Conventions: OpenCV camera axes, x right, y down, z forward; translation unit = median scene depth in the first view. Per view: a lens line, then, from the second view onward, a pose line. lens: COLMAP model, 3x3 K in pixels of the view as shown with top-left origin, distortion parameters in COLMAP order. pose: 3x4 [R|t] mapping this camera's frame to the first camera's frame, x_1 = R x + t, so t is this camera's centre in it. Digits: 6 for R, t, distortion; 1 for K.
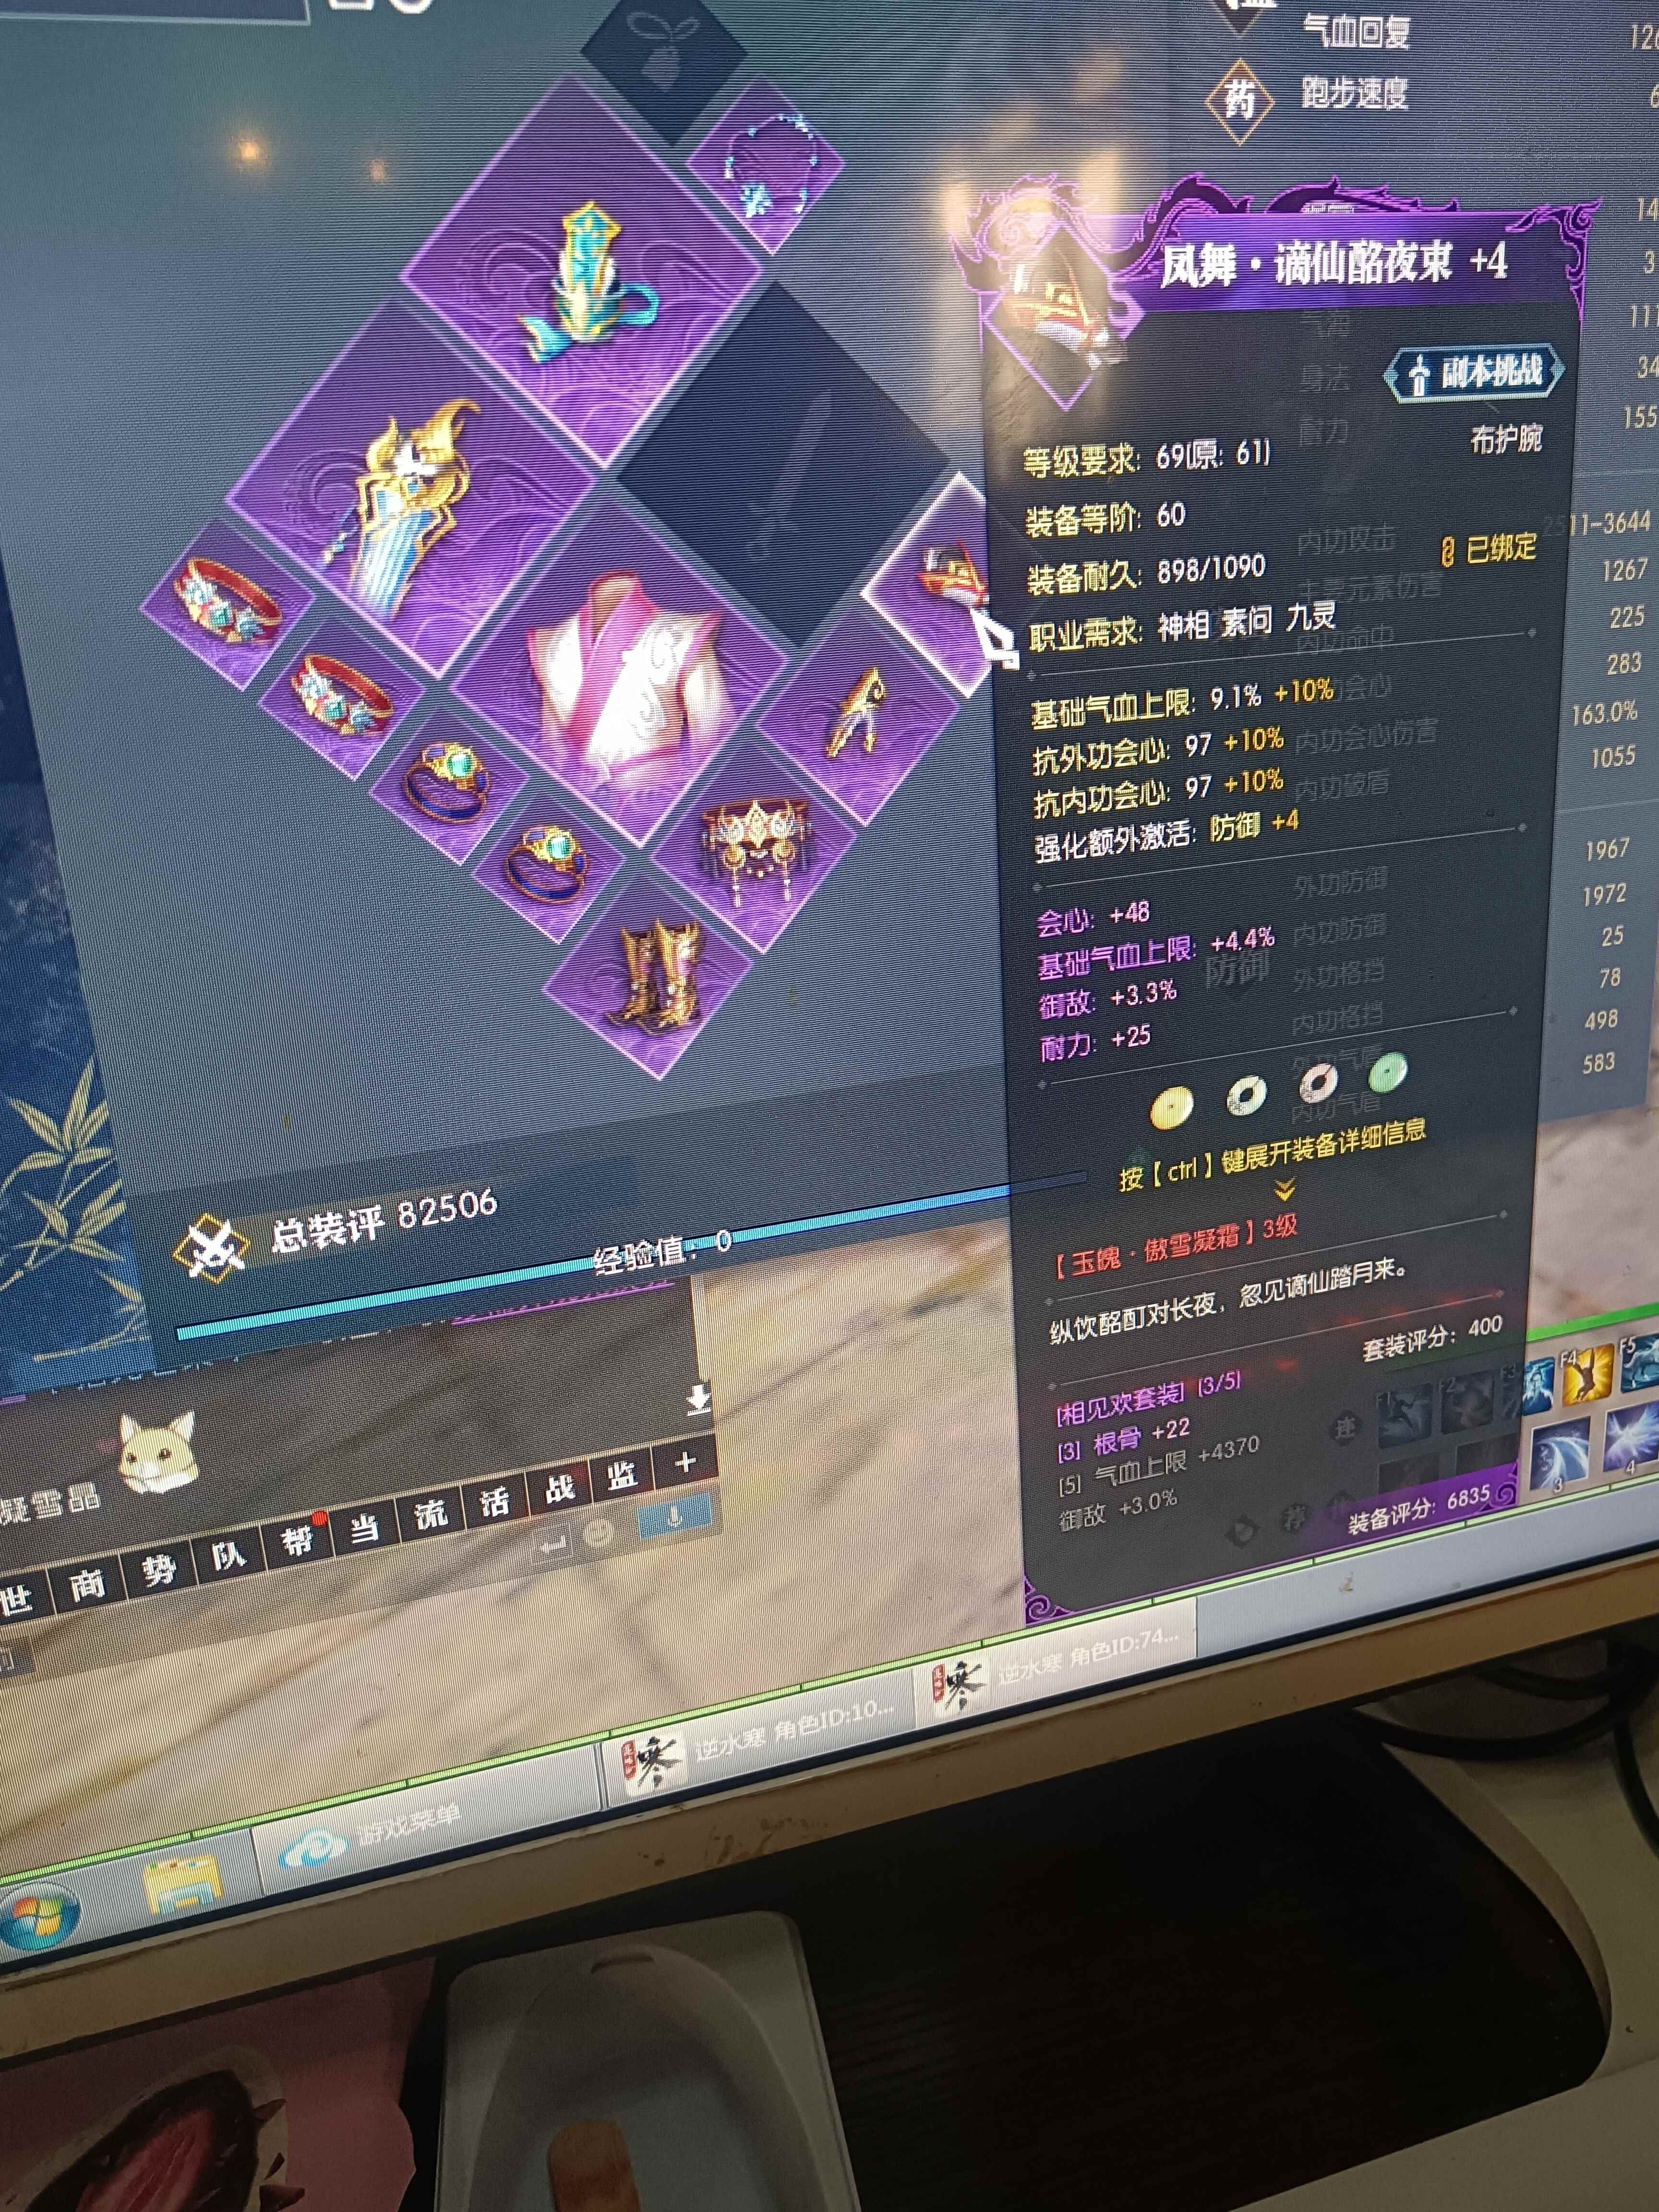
lens RADIAL K [[1829.6, 0, 820.5], [0, 1829.6, 1110.4], [0, 0, 1]] dist [-0.024820, 0.020066]
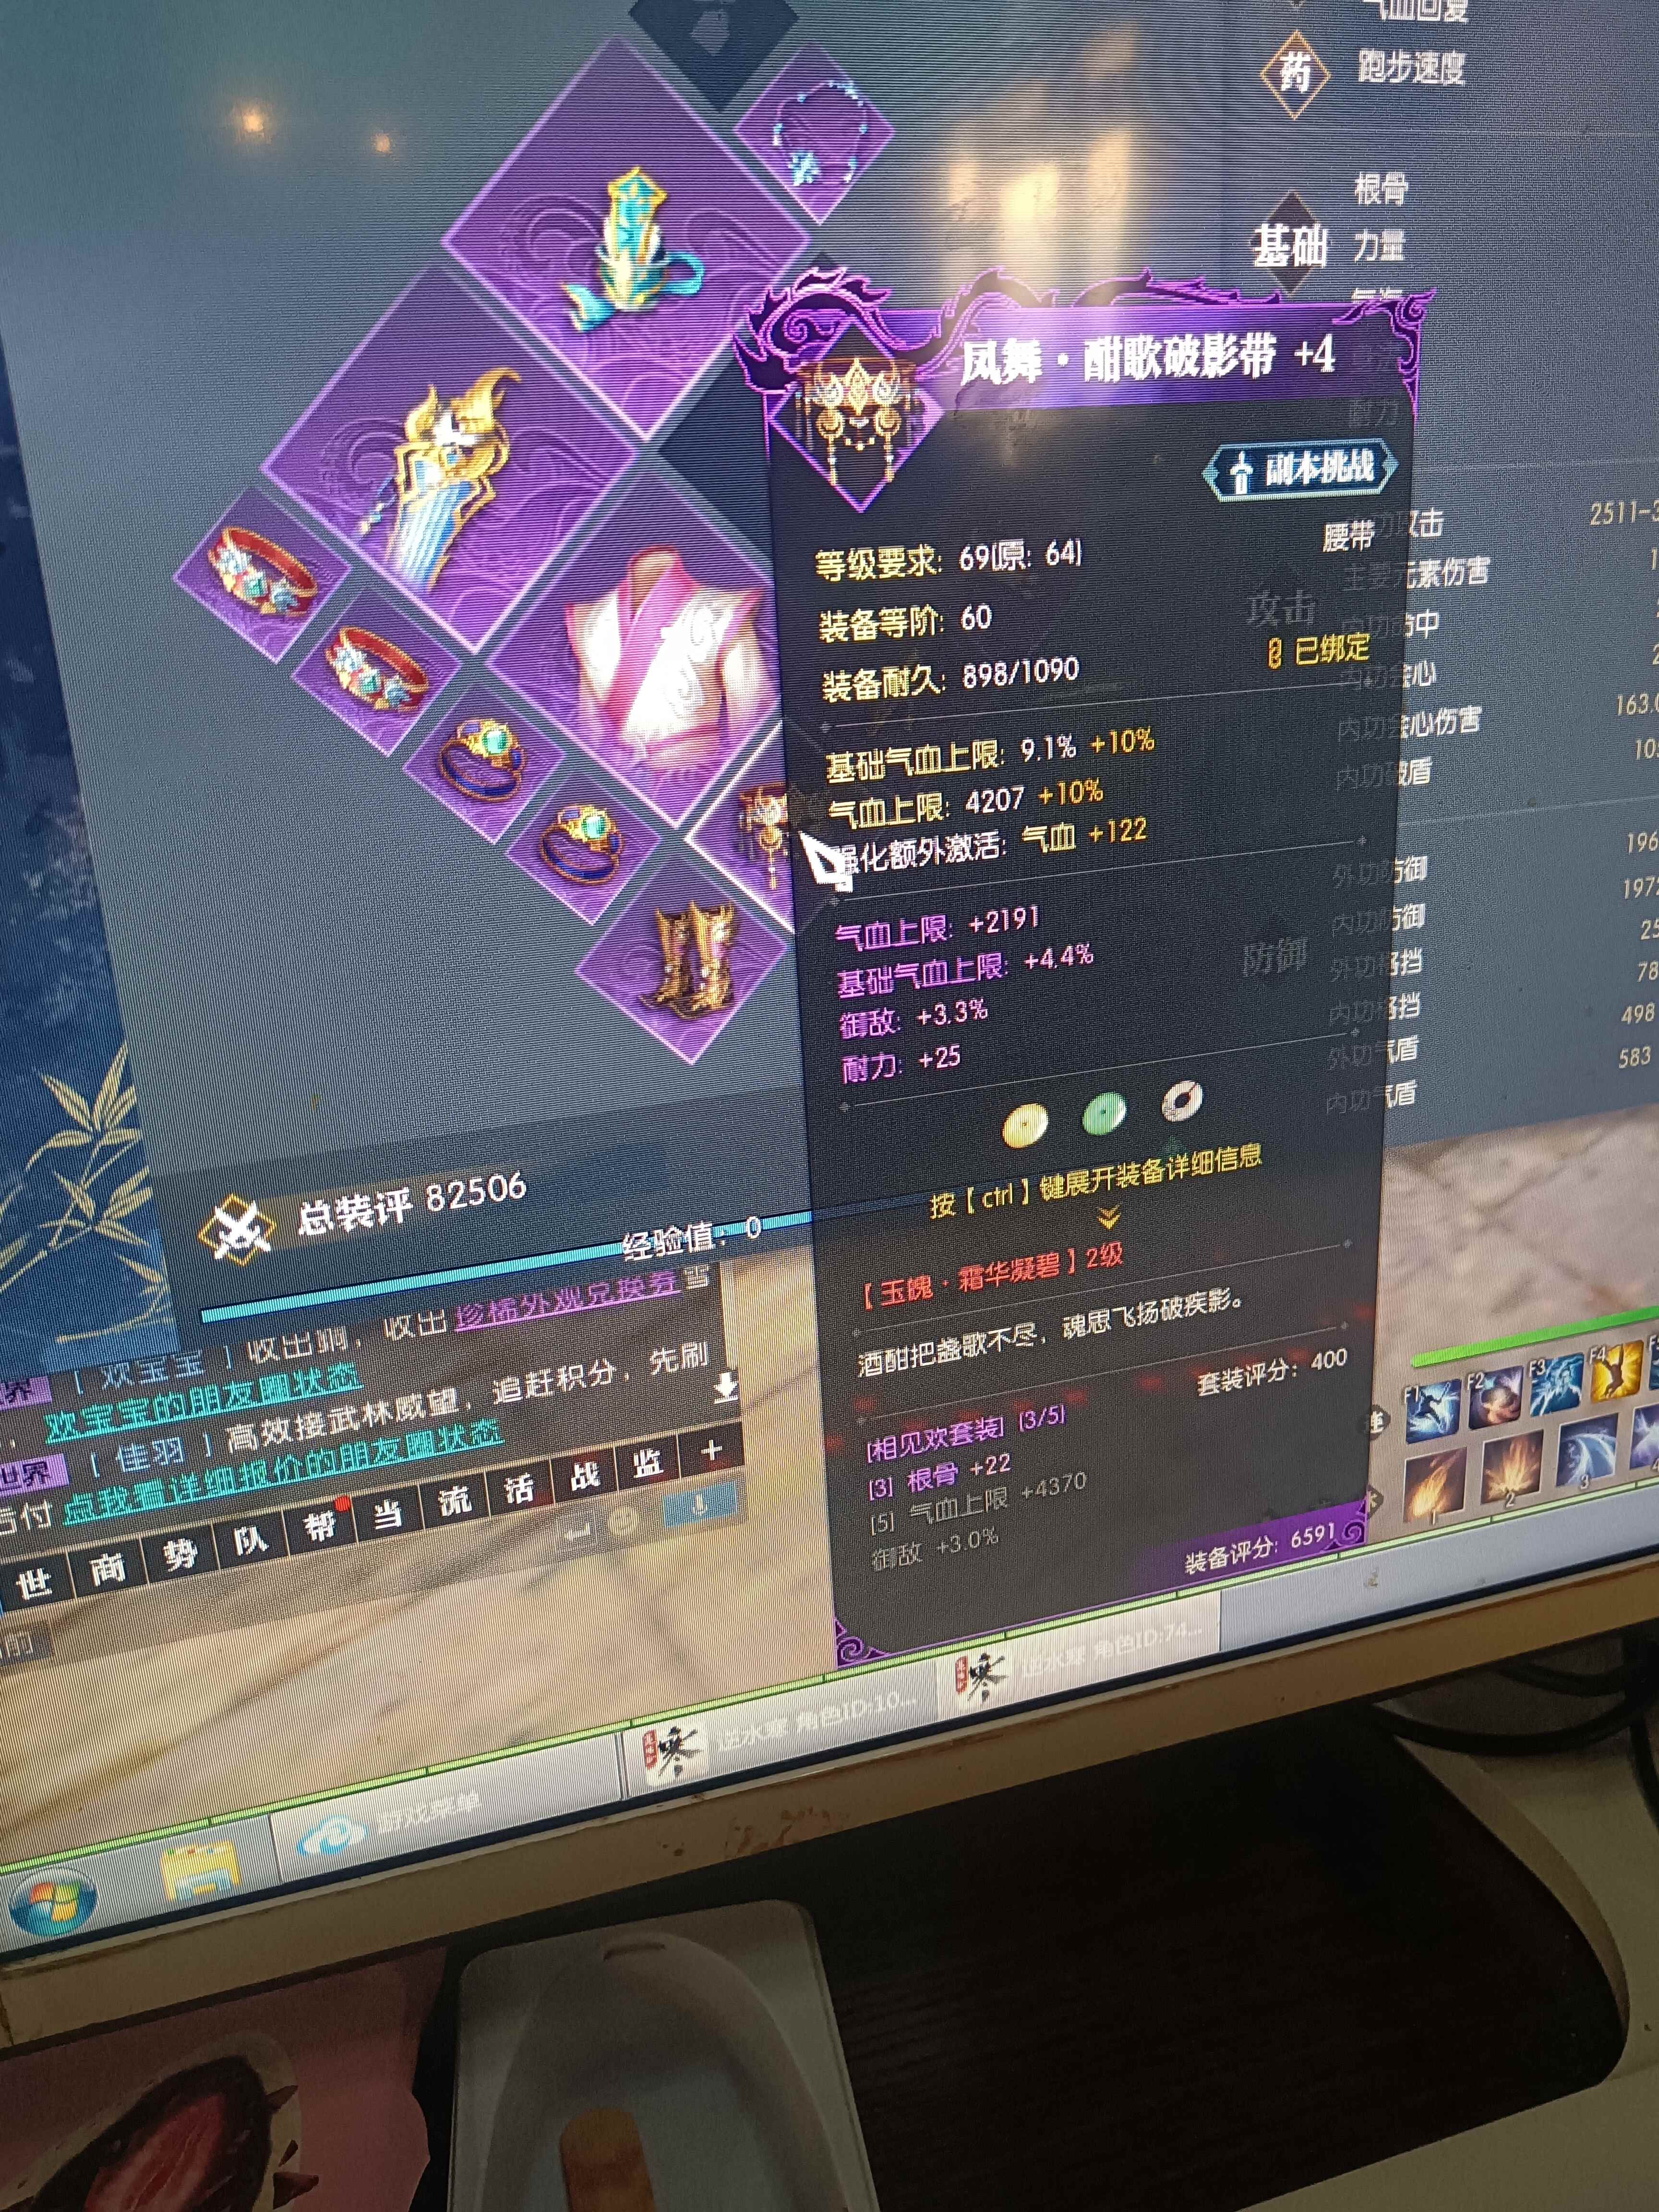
lens RADIAL K [[1829.6, 0, 821.8], [0, 1829.6, 1111.8], [0, 0, 1]] dist [-0.024820, 0.020066]
pose [[0.999931, 0.011457, 0.002739, -0.020871], [-0.011485, 0.999882, 0.010244, -0.001850], [-0.002622, -0.010275, 0.999944, 0.013448]]
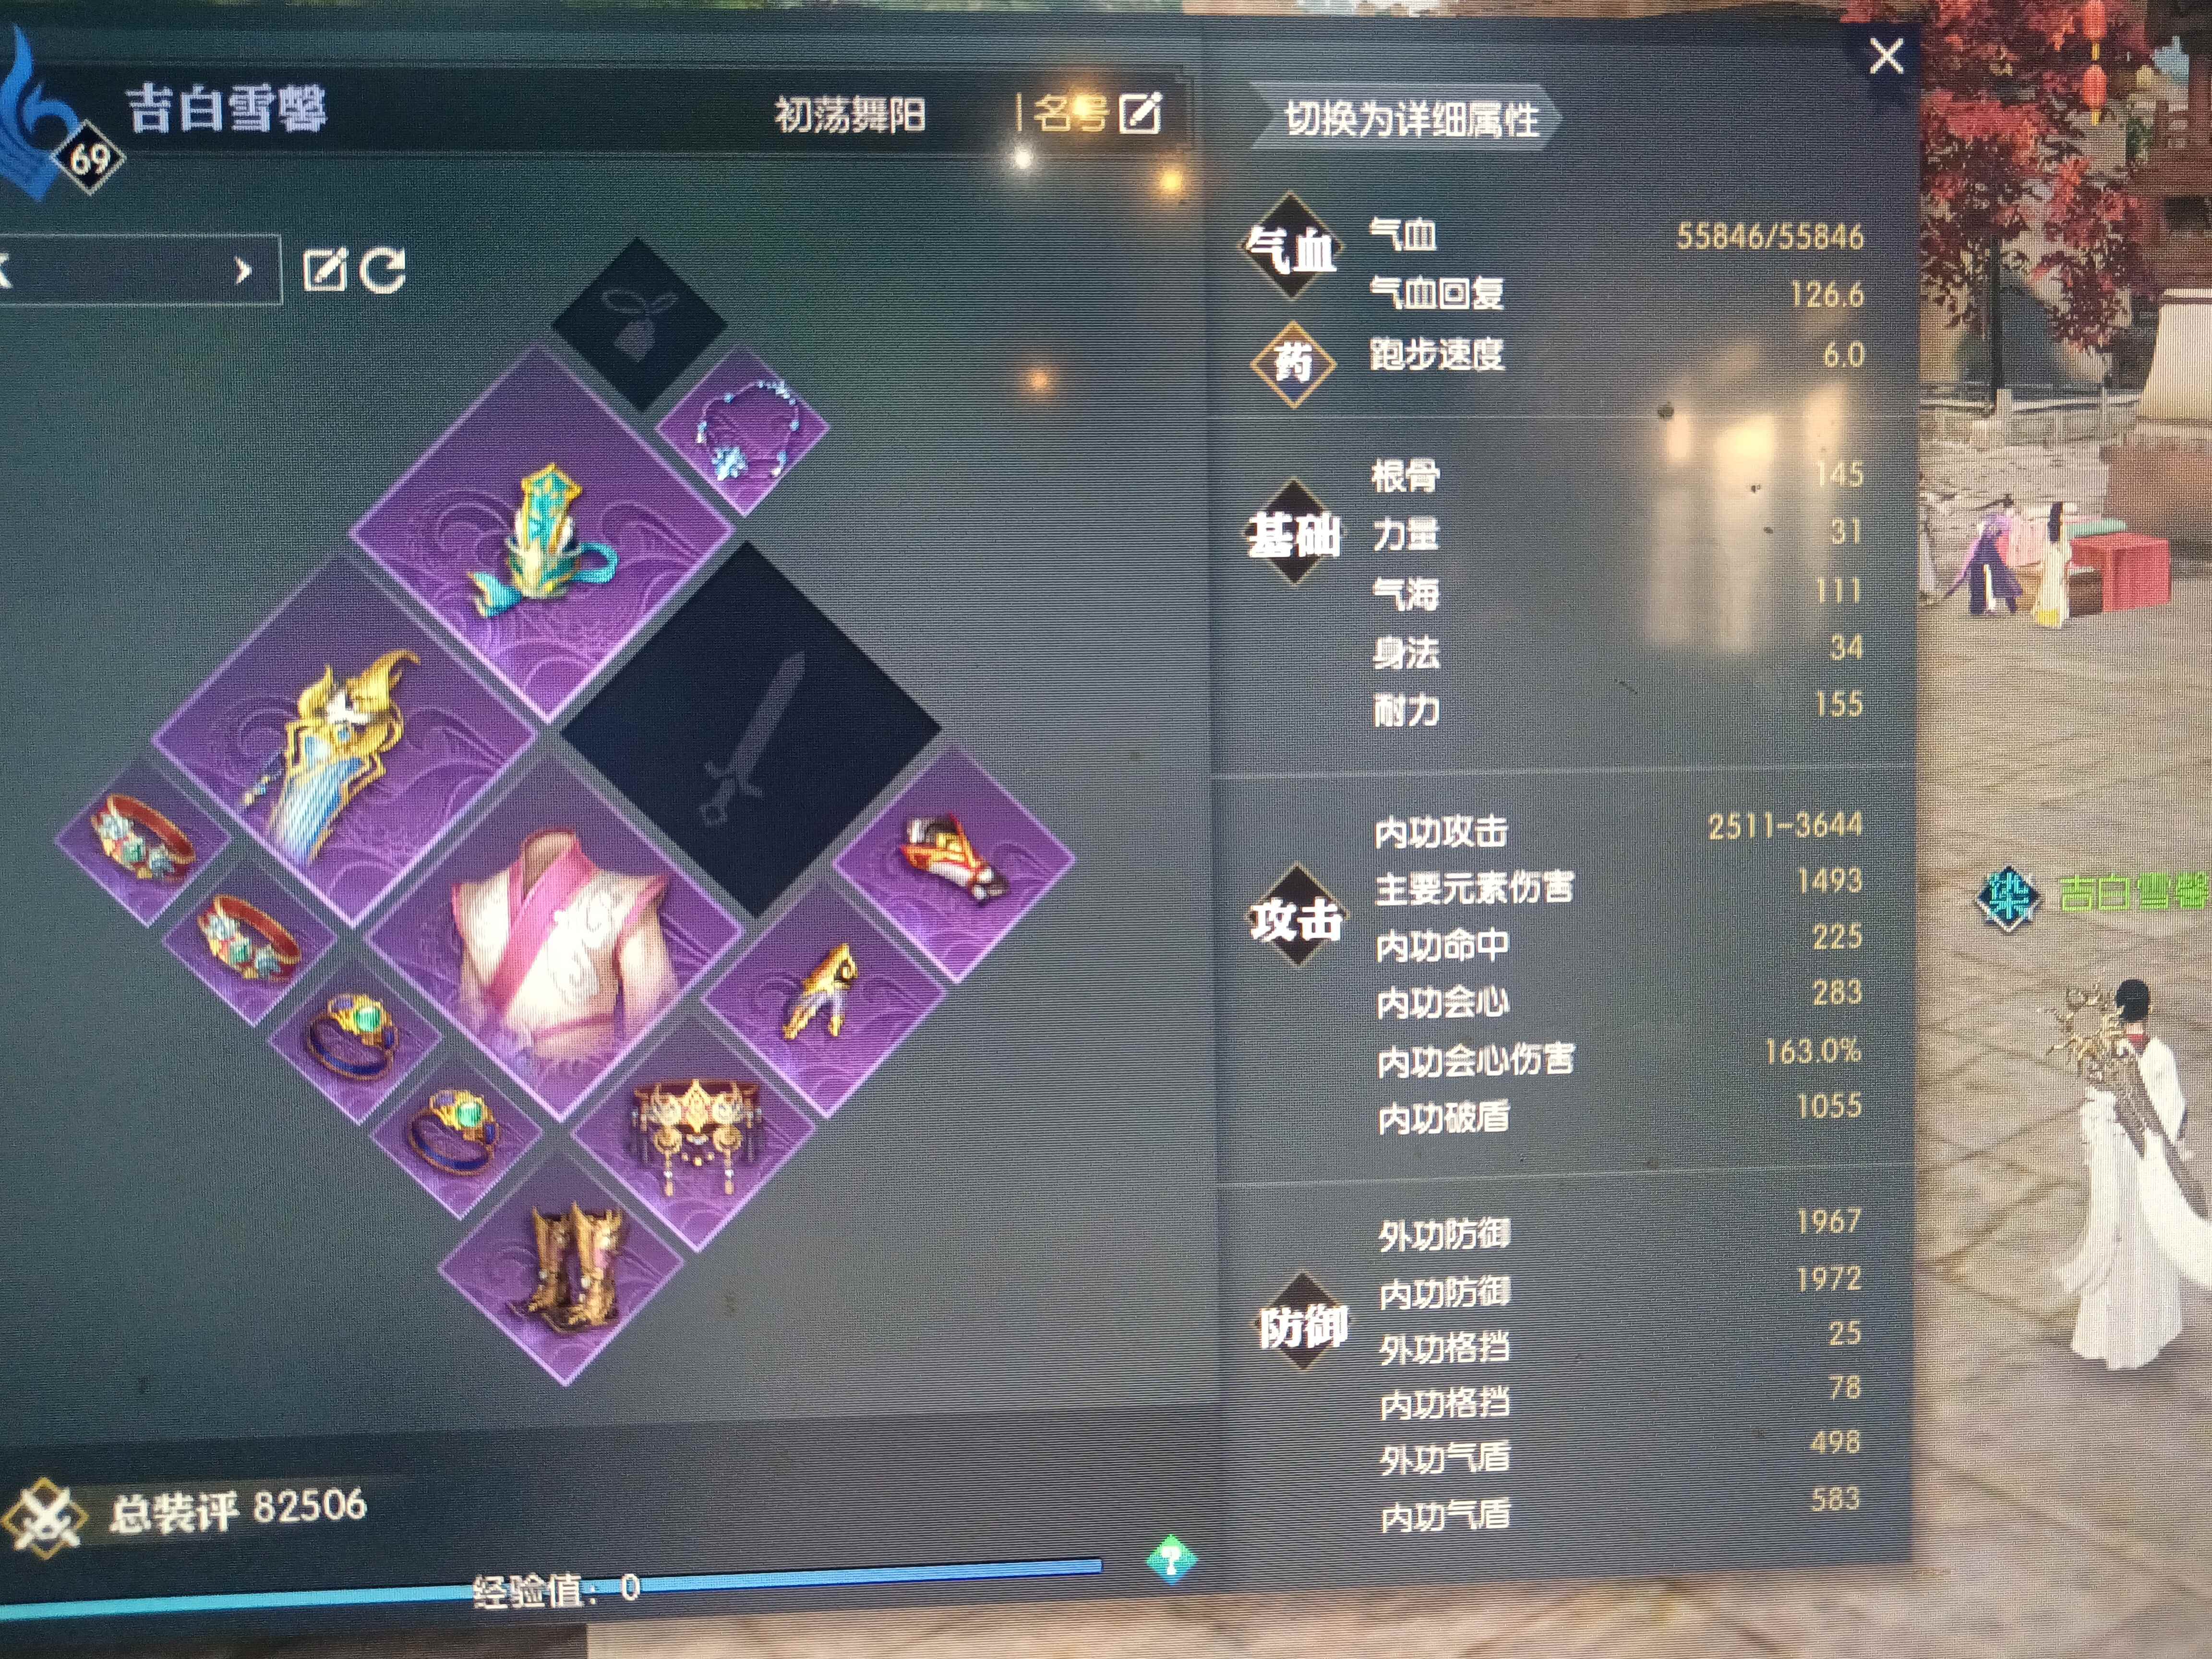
lens RADIAL K [[1829.6, 0, 1095.9], [0, 1829.6, 821.8], [0, 0, 1]] dist [-0.024820, 0.020066]
pose [[0.967796, 0.057457, -0.245089, 0.364752], [-0.116261, 0.965568, -0.232727, -0.106436], [0.223278, 0.253727, 0.941153, 0.170483]]
